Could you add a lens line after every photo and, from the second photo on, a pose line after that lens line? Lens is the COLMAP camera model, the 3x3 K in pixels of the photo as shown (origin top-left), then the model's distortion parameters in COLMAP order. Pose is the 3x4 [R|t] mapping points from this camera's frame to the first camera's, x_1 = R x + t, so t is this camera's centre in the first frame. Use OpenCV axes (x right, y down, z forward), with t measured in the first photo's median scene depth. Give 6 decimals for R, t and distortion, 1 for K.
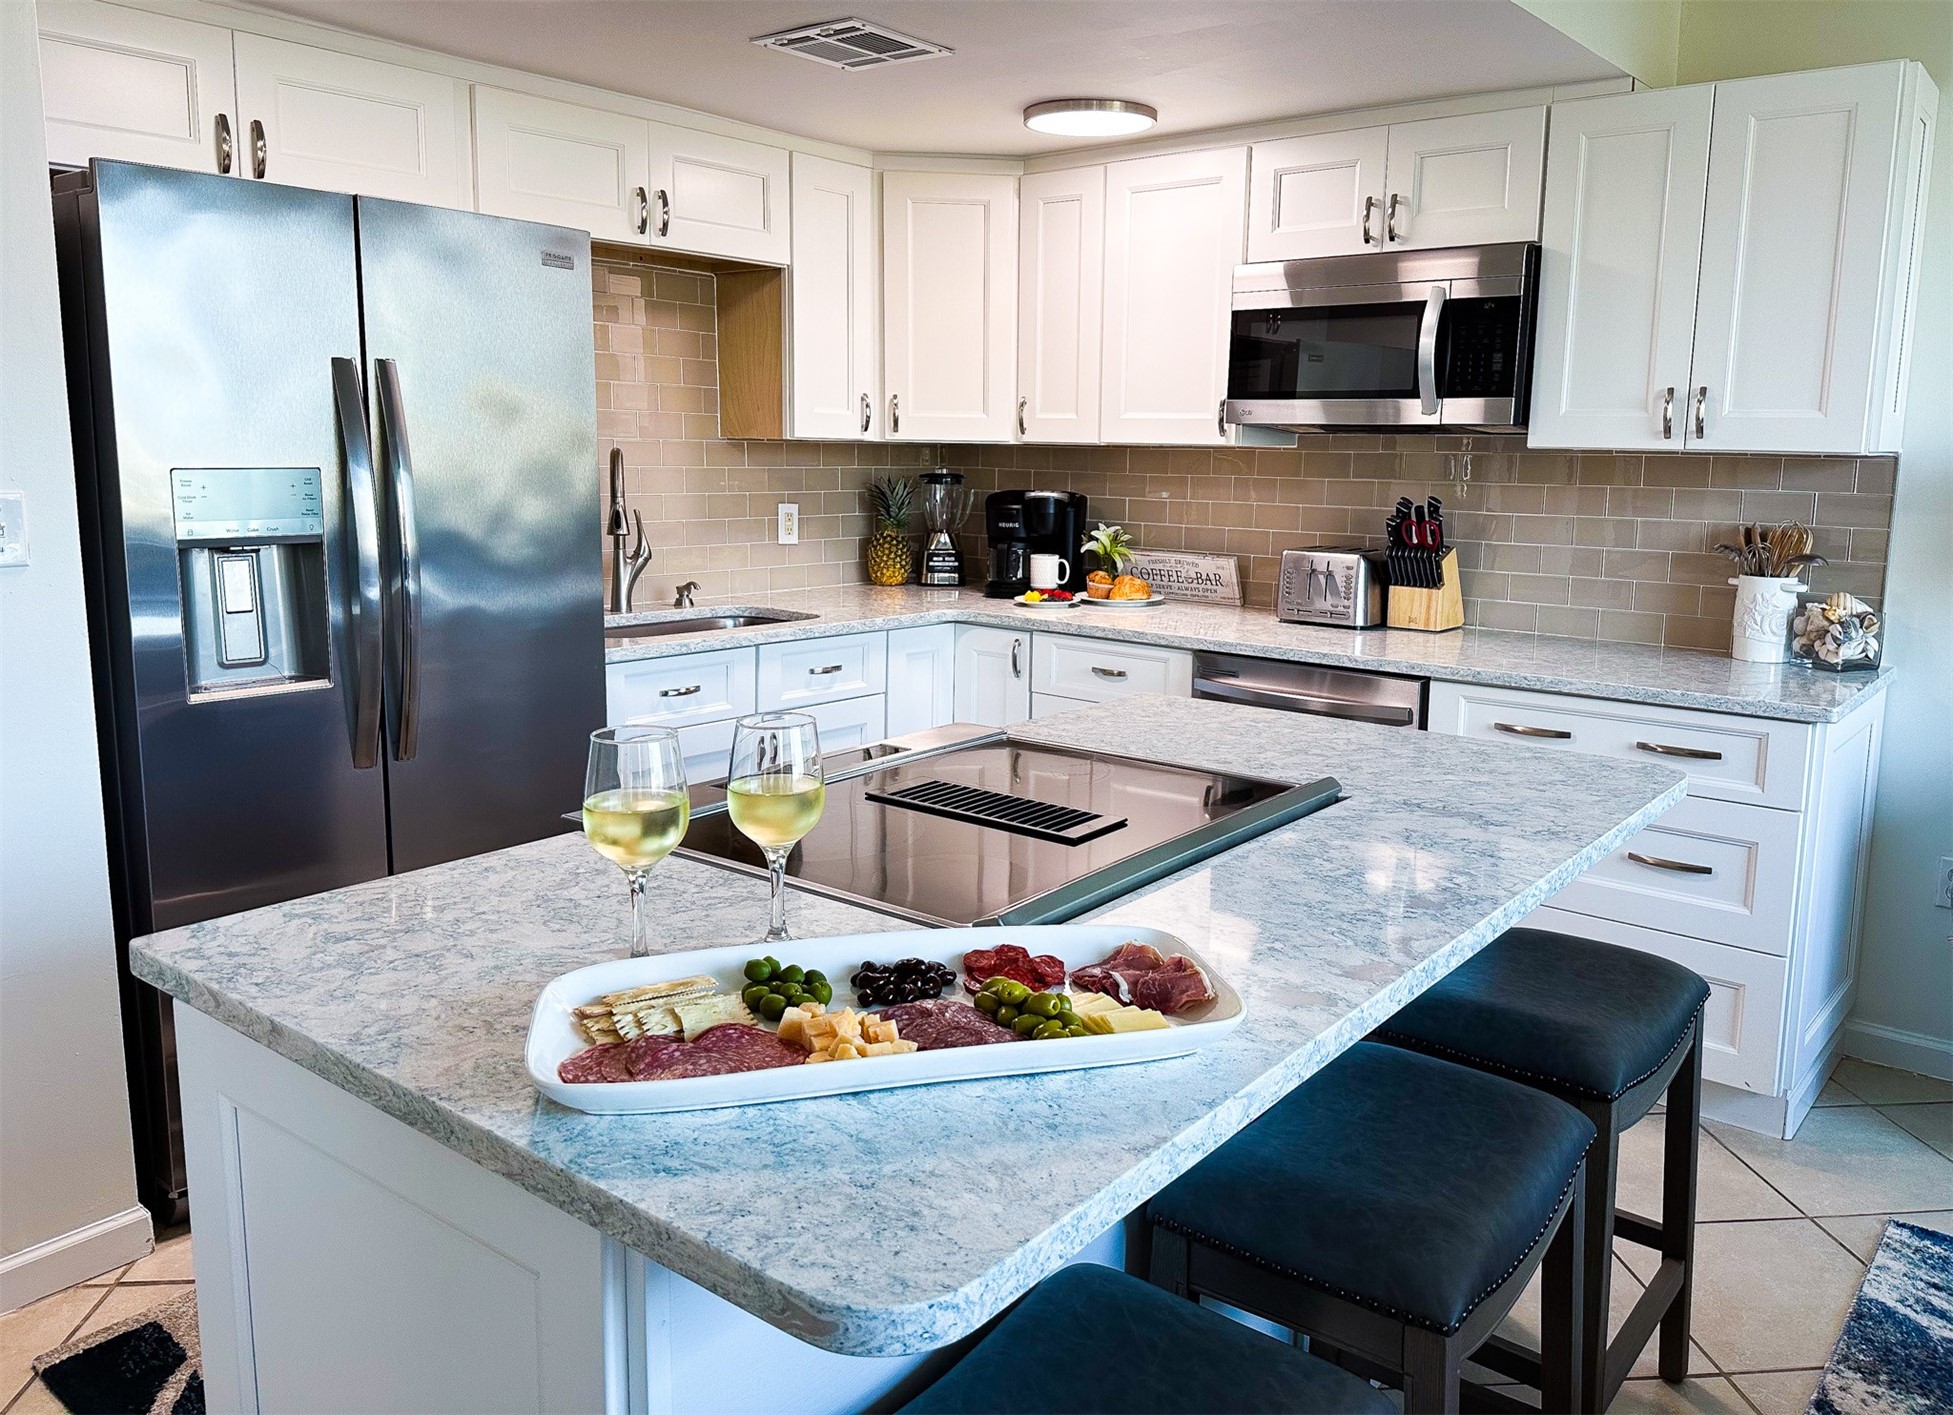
lens RADIAL K [[1471.1, 0, 981.6], [0, 1471.1, 675.6], [0, 0, 1]] dist [0.004490, -0.003493]
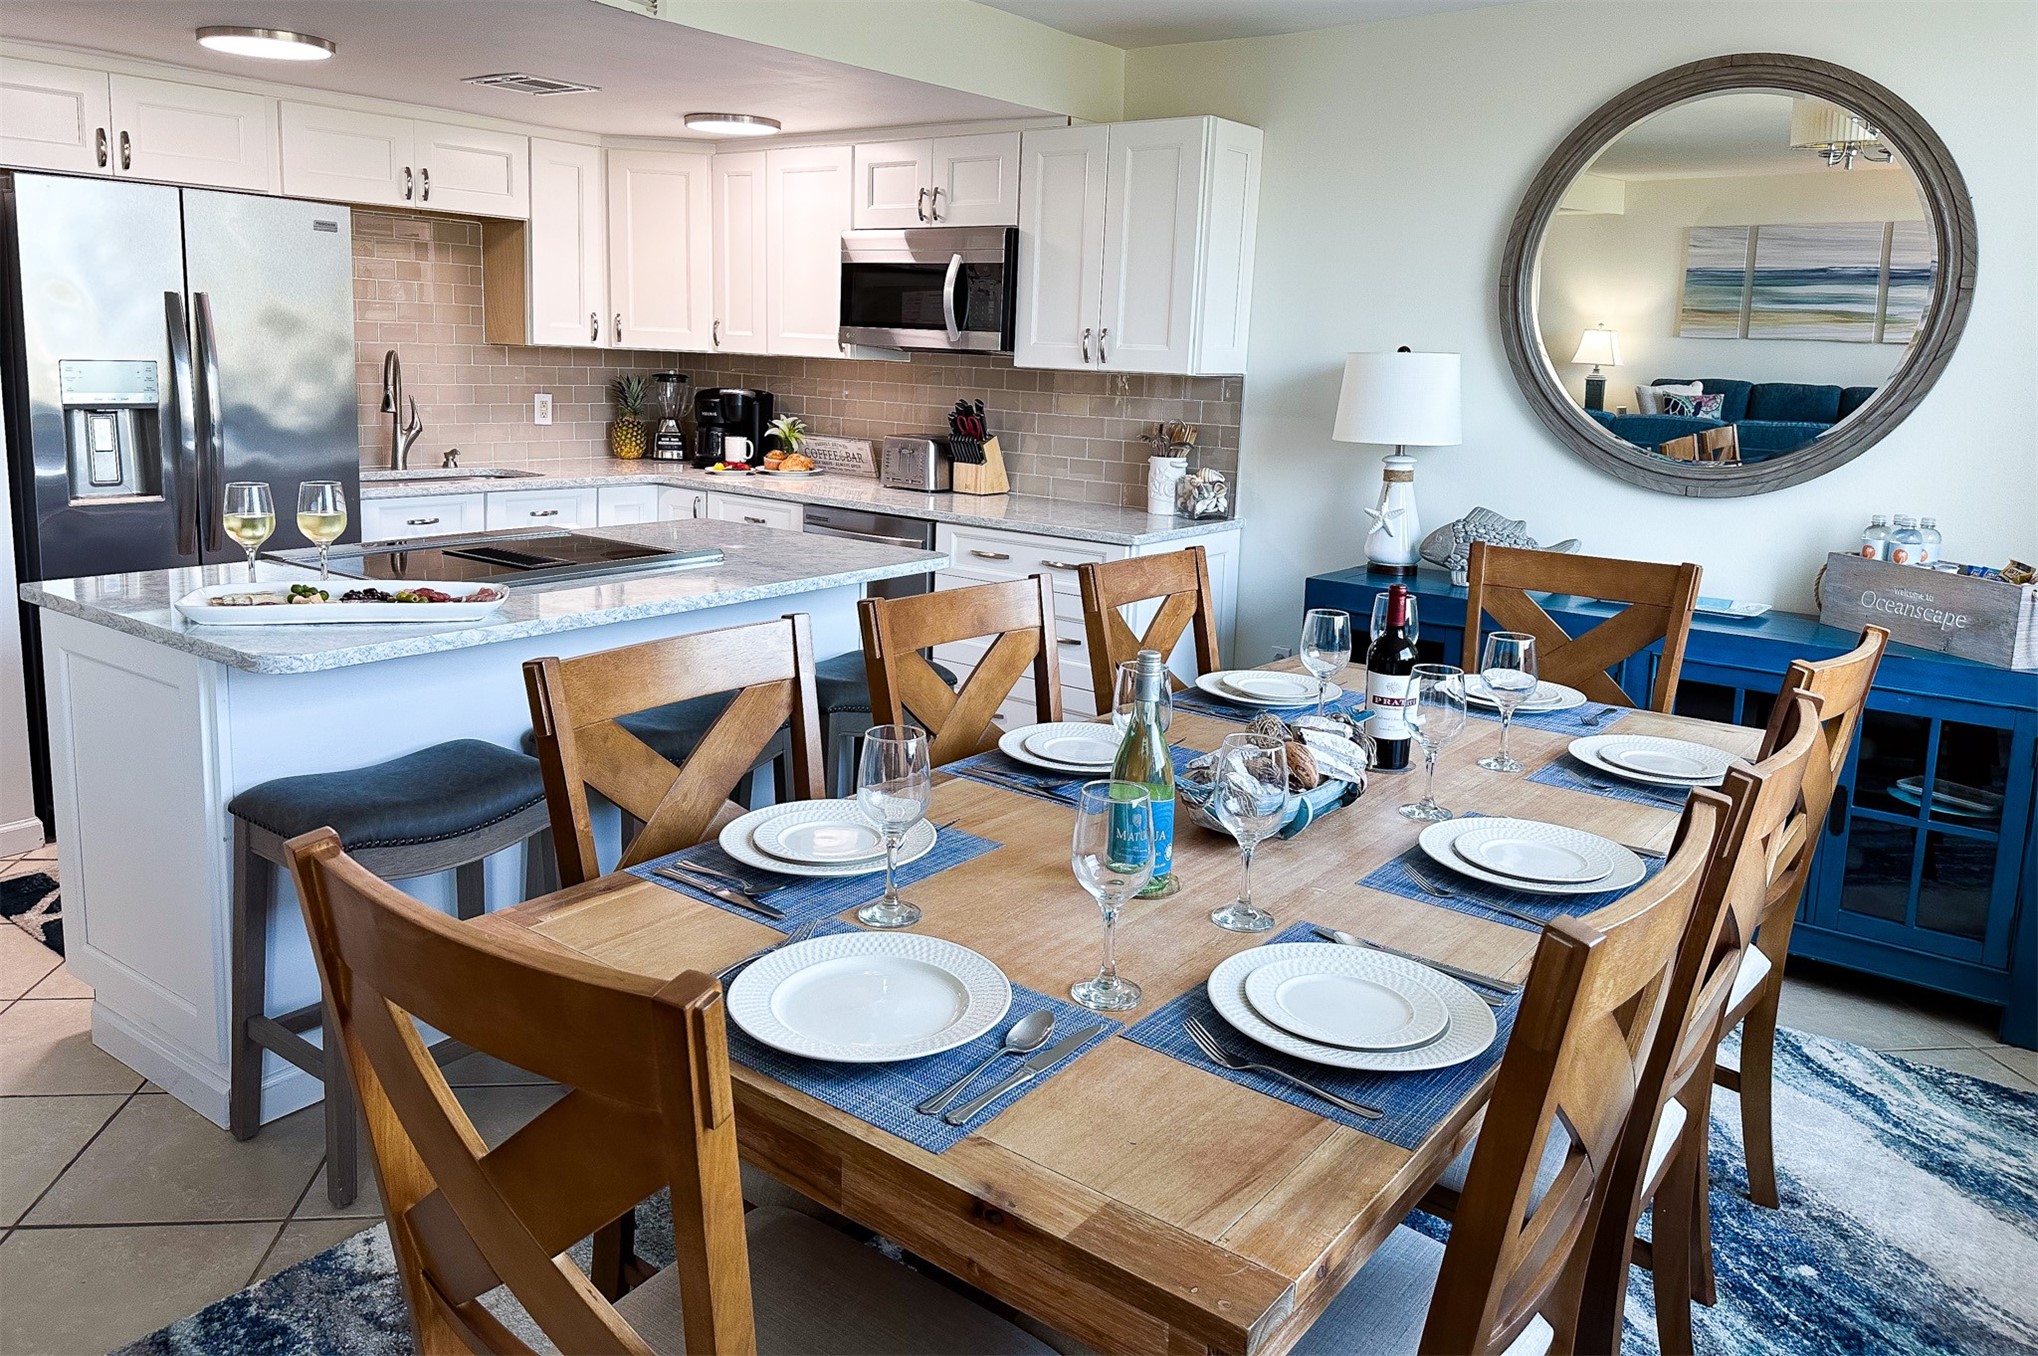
lens RADIAL K [[1531.6, 0, 1013.3], [0, 1531.6, 604.0], [0, 0, 1]] dist [-0.010721, -0.006554]
pose [[0.998877, 0.017996, 0.043835, 0.276300], [-0.018462, 0.999777, 0.010234, 0.058998], [-0.043641, -0.011031, 0.998986, -0.466784]]
